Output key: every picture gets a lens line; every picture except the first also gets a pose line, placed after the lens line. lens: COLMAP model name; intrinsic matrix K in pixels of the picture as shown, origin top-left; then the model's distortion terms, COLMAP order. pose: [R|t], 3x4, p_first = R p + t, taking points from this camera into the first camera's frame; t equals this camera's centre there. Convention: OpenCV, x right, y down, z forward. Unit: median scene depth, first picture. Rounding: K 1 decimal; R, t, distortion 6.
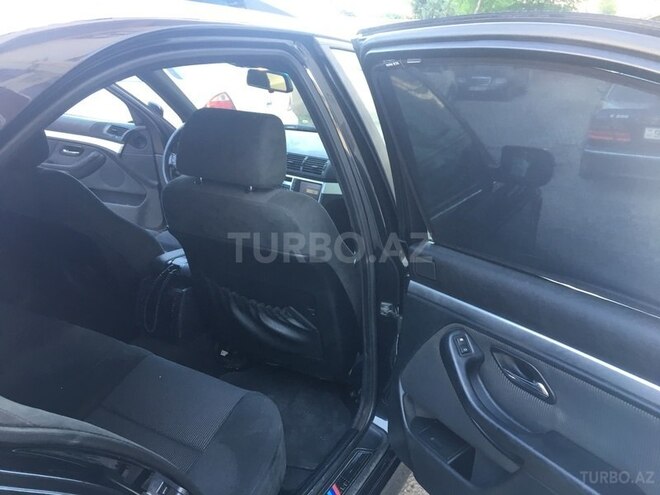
lens RADIAL K [[518.5, 0, 330.0], [0, 518.5, 247.5], [0, 0, 1]] dist [0.035238, -0.004165]
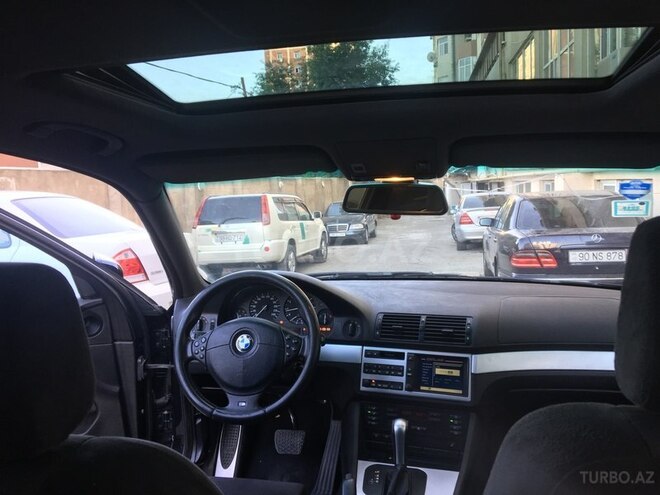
lens RADIAL K [[518.5, 0, 330.0], [0, 518.5, 247.5], [0, 0, 1]] dist [0.035238, -0.004165]
pose [[0.954902, -0.075352, 0.287202, -0.267506], [0.152908, 0.953936, -0.258117, -0.089855], [-0.254523, 0.290392, 0.922437, 0.351923]]
